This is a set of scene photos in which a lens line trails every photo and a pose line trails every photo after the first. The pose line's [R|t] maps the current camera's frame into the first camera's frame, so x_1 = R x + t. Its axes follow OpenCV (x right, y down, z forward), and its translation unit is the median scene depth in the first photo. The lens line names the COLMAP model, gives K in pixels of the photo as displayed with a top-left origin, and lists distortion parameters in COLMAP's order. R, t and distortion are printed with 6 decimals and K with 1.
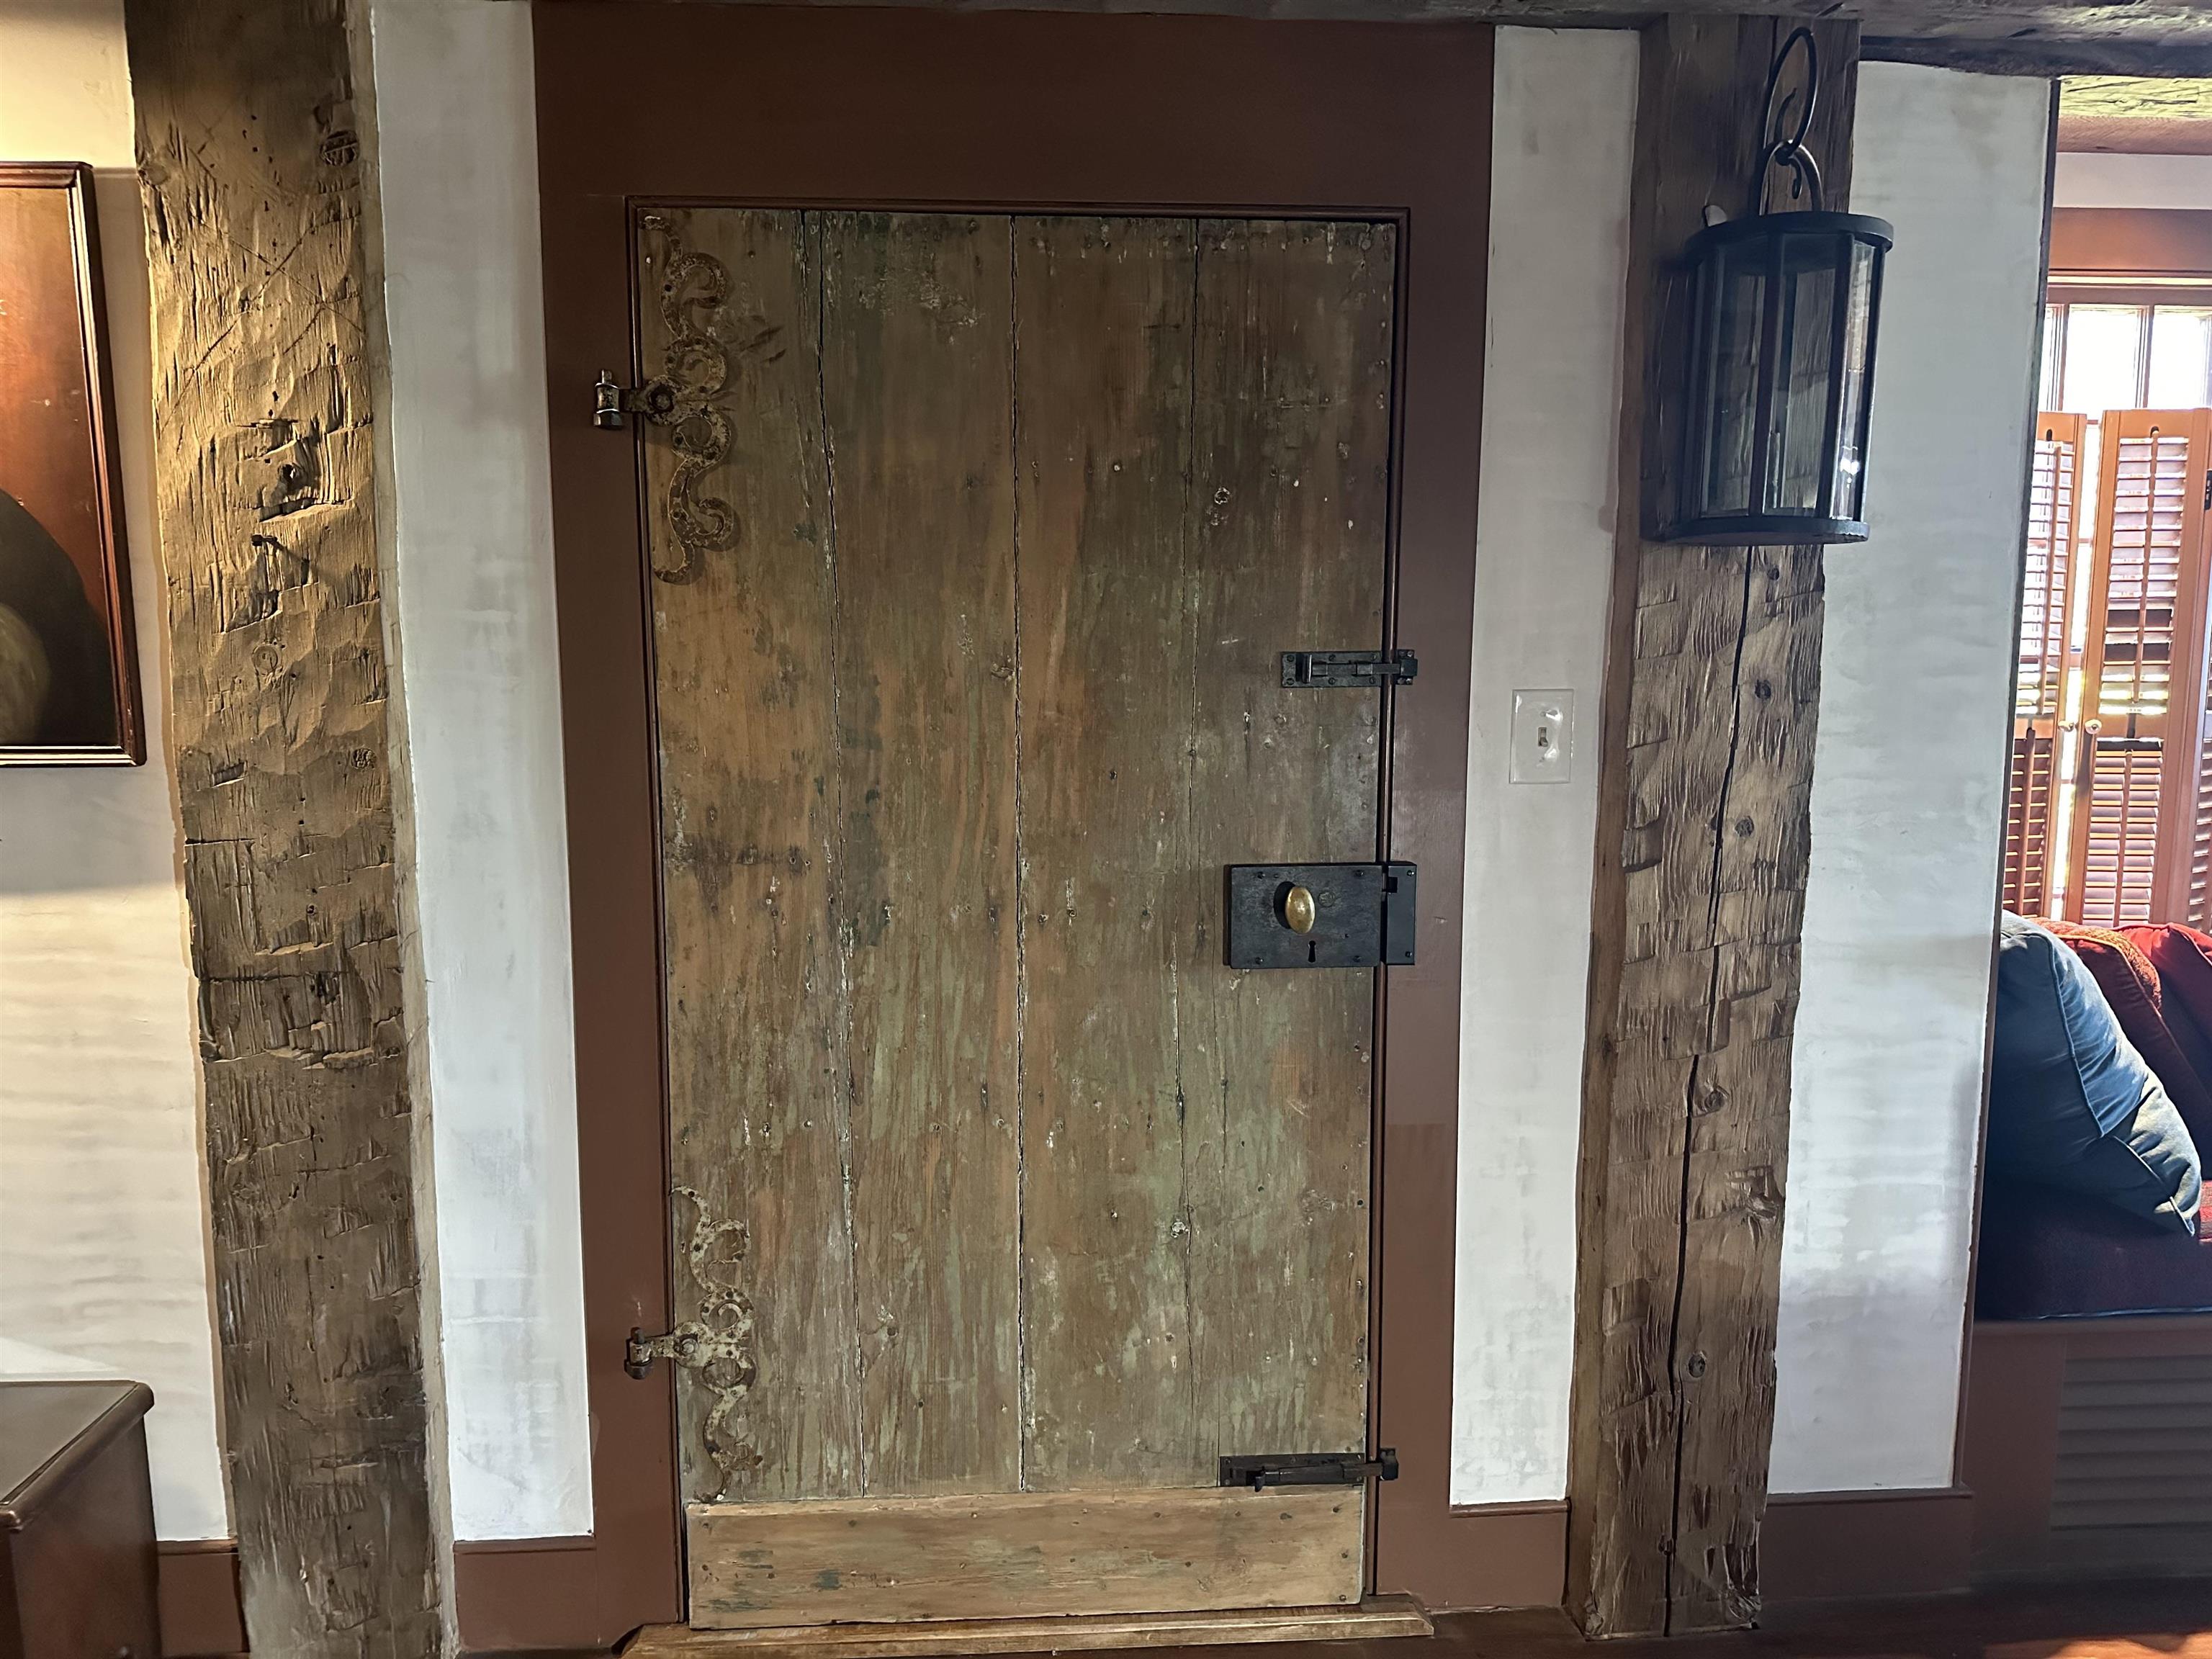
lens RADIAL K [[1529.6, 0, 1112.8], [0, 1529.6, 829.8], [0, 0, 1]] dist [0.038853, -0.007831]
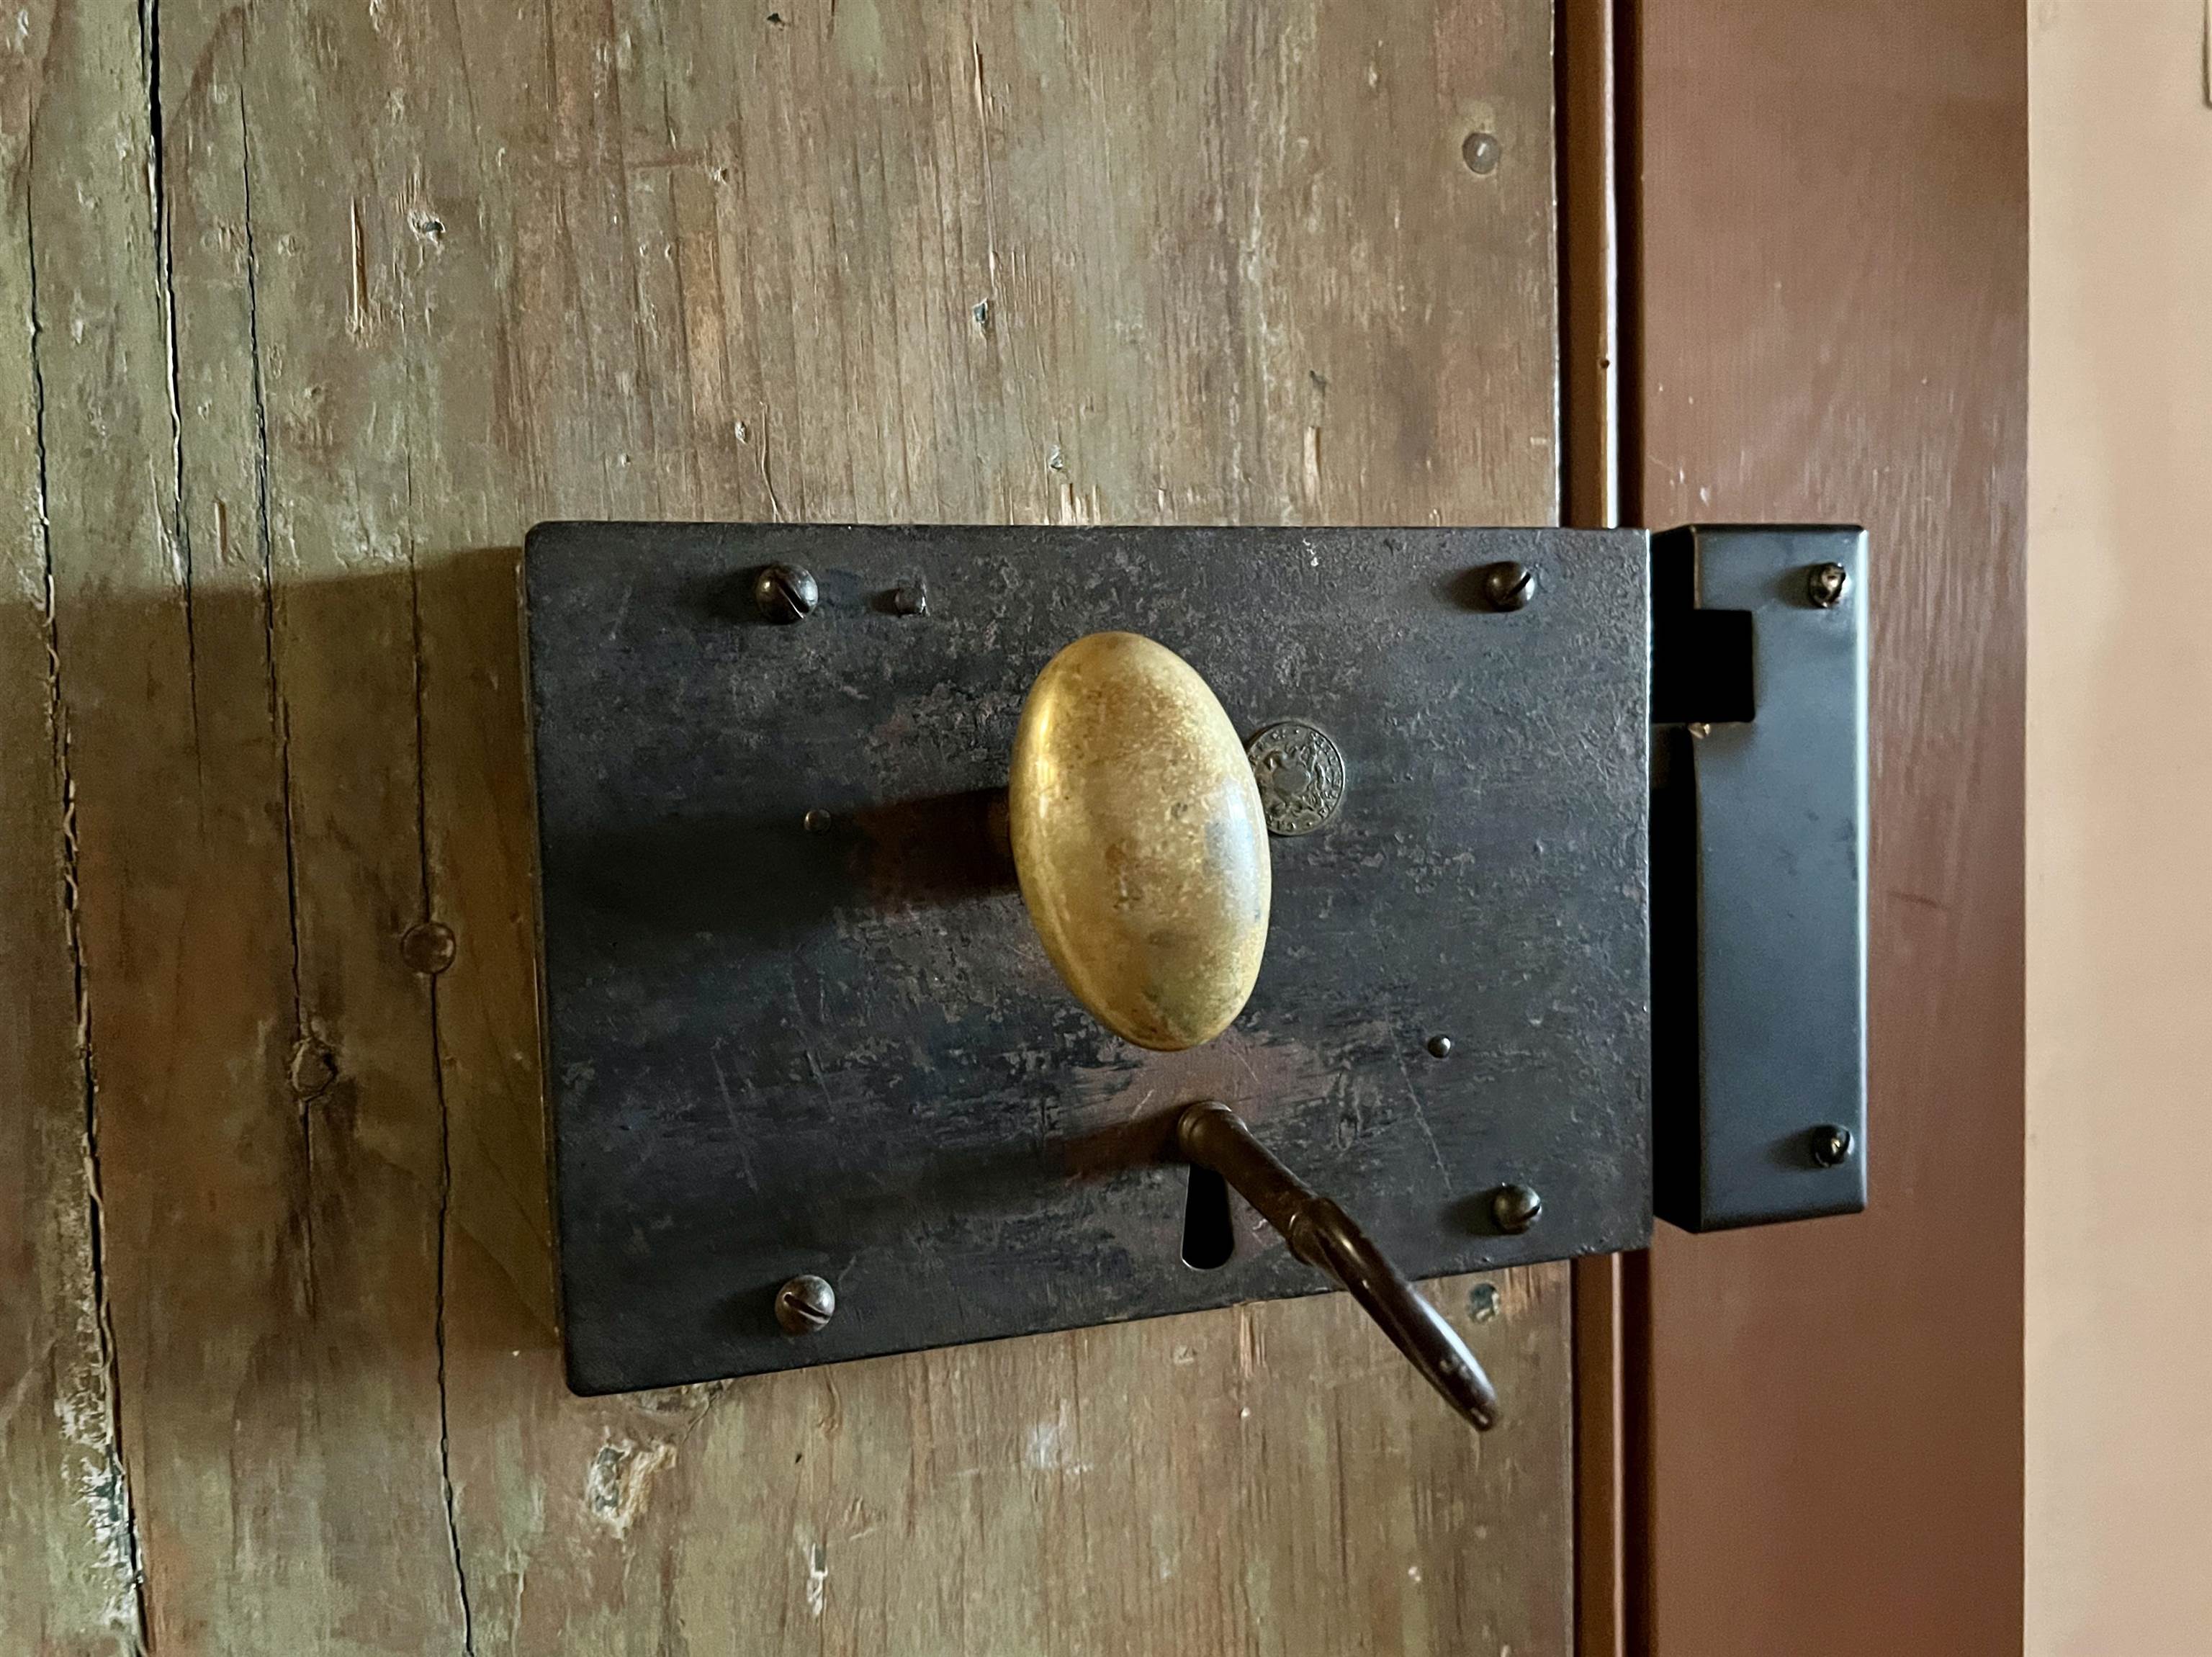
lens RADIAL K [[1678.7, 0, 1105.2], [0, 1678.7, 831.6], [0, 0, 1]] dist [-0.000728, -0.000218]
pose [[0.979080, -0.038151, 0.199866, 0.098358], [0.058819, 0.993396, -0.098512, 0.065658], [-0.194788, 0.108208, 0.974858, 0.895189]]
